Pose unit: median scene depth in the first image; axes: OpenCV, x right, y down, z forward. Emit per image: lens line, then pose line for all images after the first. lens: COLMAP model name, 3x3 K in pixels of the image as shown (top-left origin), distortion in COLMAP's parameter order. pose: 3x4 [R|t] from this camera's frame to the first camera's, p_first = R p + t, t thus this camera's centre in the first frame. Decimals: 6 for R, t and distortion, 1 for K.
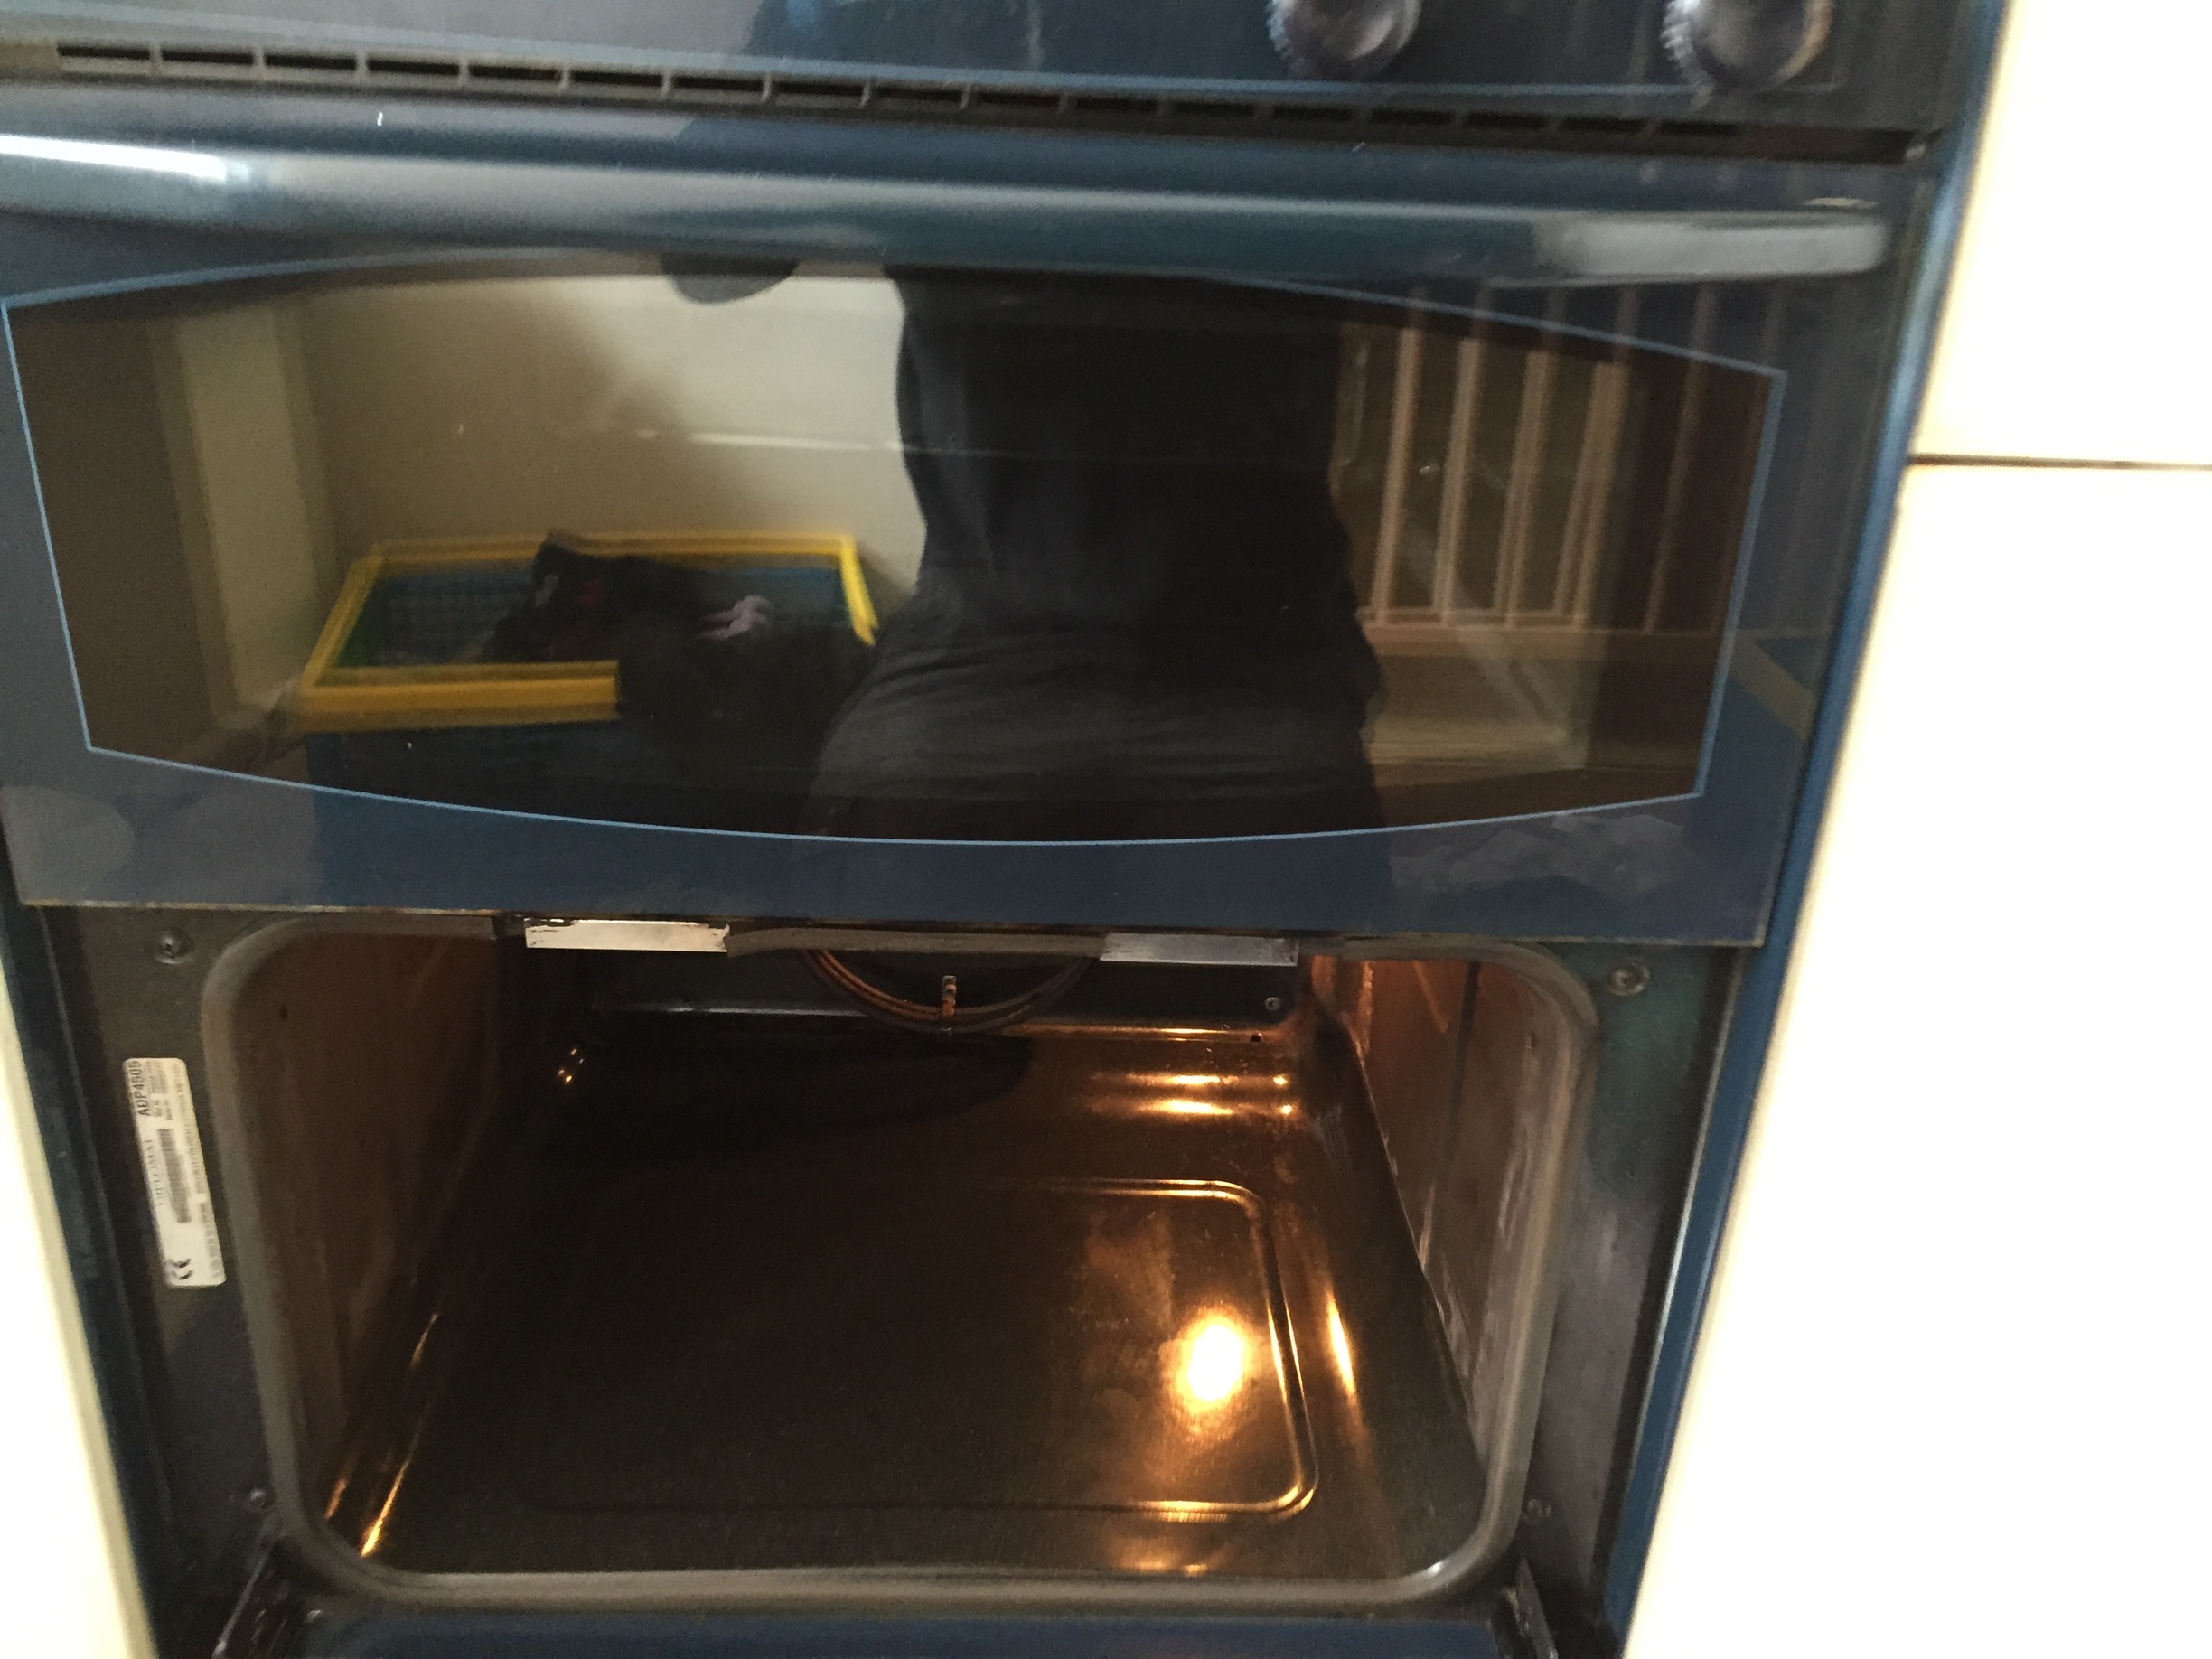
lens RADIAL K [[1883.8, 0, 1106.0], [0, 1883.8, 829.5], [0, 0, 1]] dist [0.103667, -0.129677]
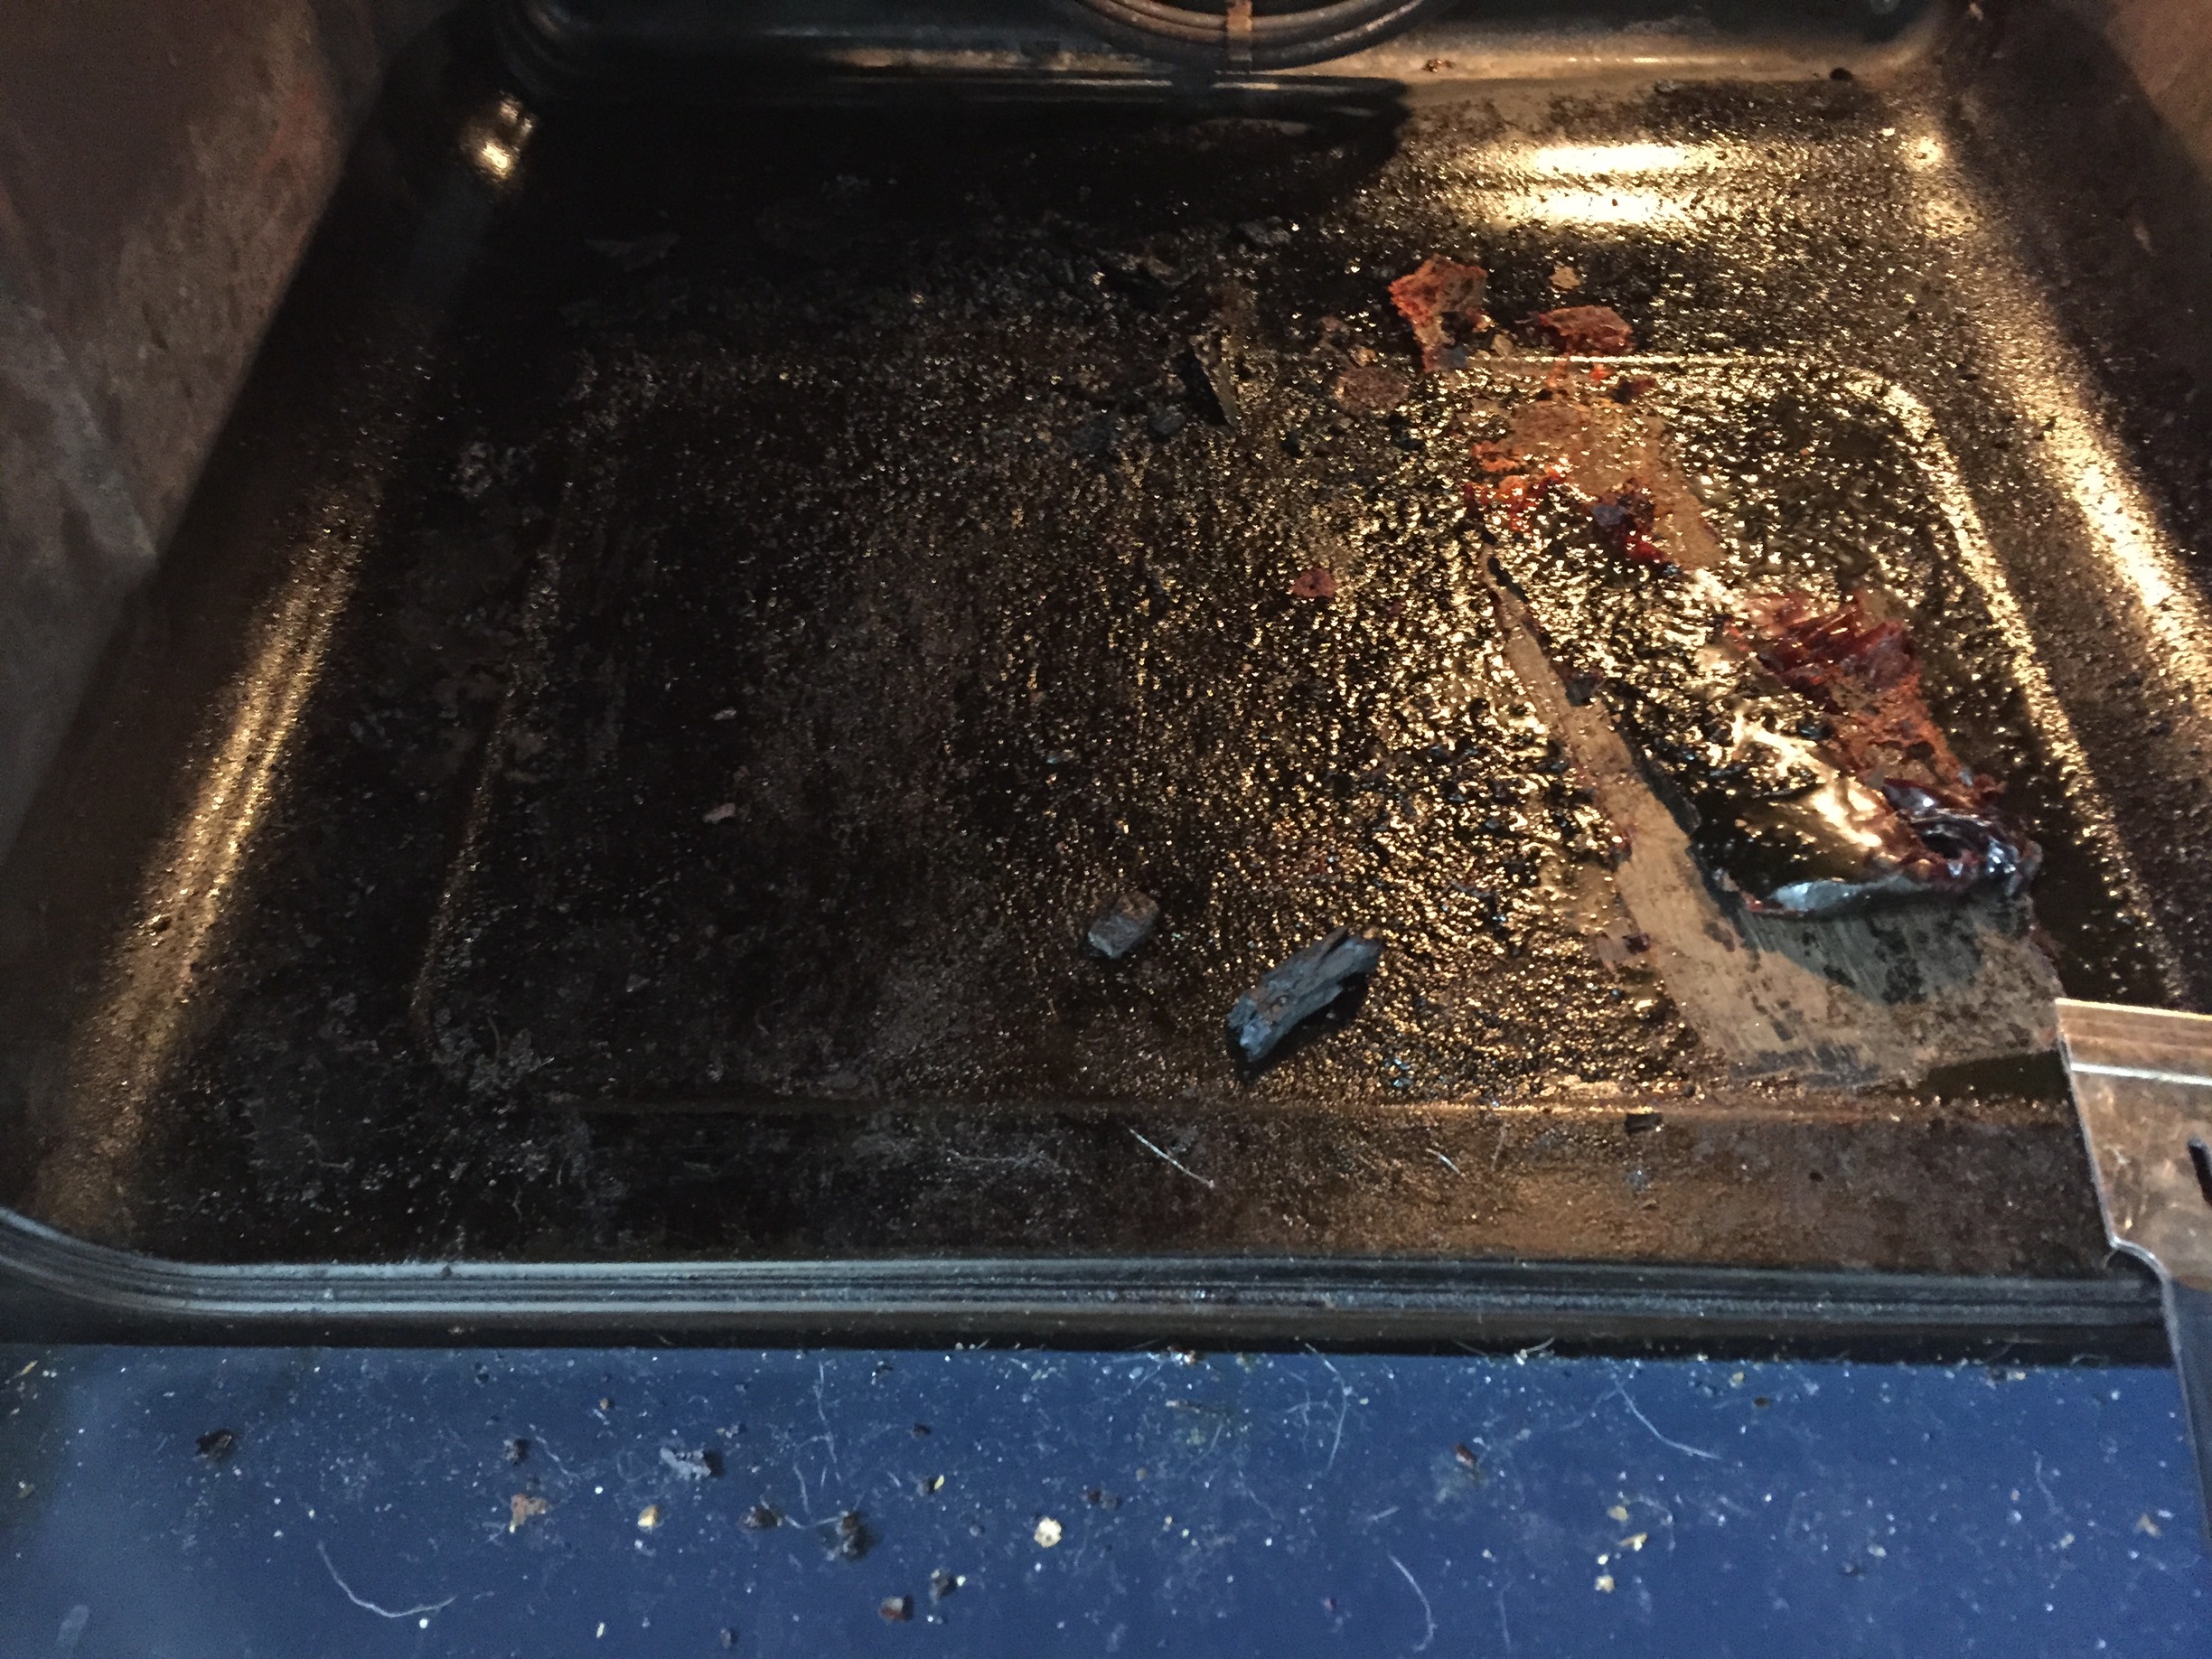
lens RADIAL K [[1883.8, 0, 1106.0], [0, 1883.8, 829.5], [0, 0, 1]] dist [0.103667, -0.129677]
pose [[0.998799, 0.002183, -0.048940, -0.142221], [0.017901, 0.913651, 0.406106, 0.128581], [0.045600, -0.406495, 0.912515, 0.676479]]
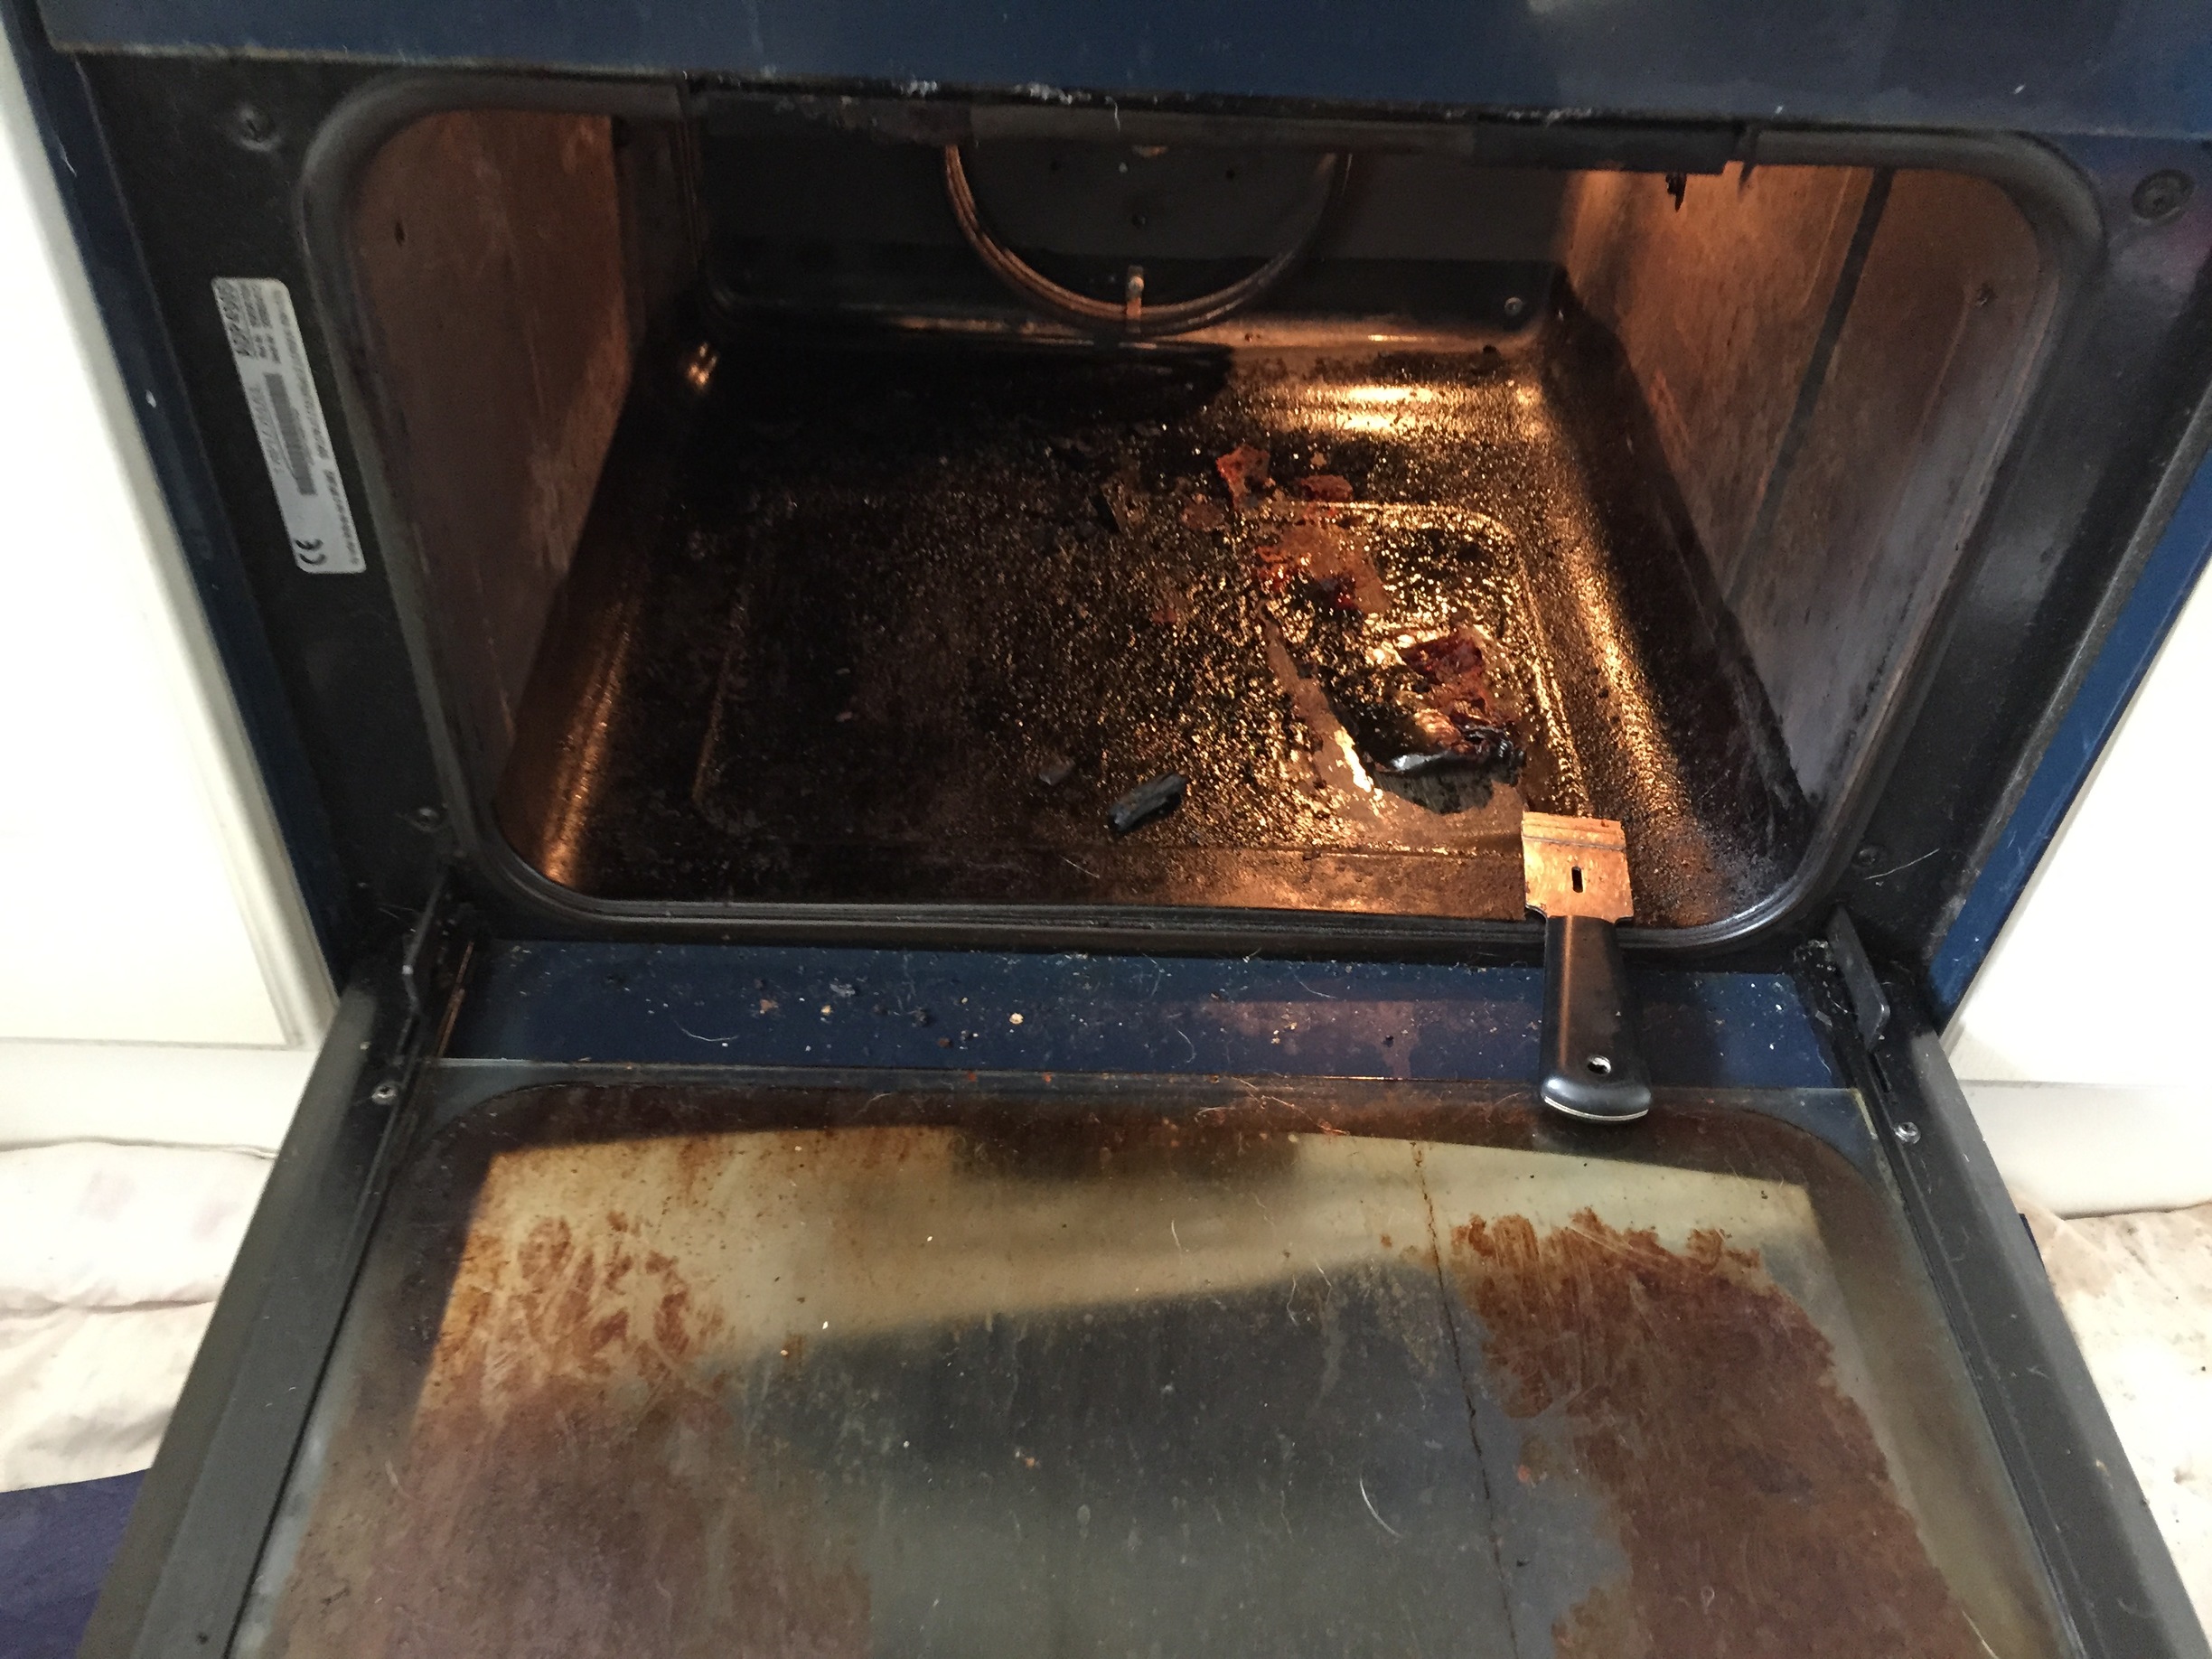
lens RADIAL K [[1883.8, 0, 1106.0], [0, 1883.8, 829.5], [0, 0, 1]] dist [0.103667, -0.129677]
pose [[0.999756, 0.015716, -0.015504, -0.120414], [-0.010146, 0.950818, 0.309585, 0.082131], [0.019607, -0.309352, 0.950745, 0.174709]]
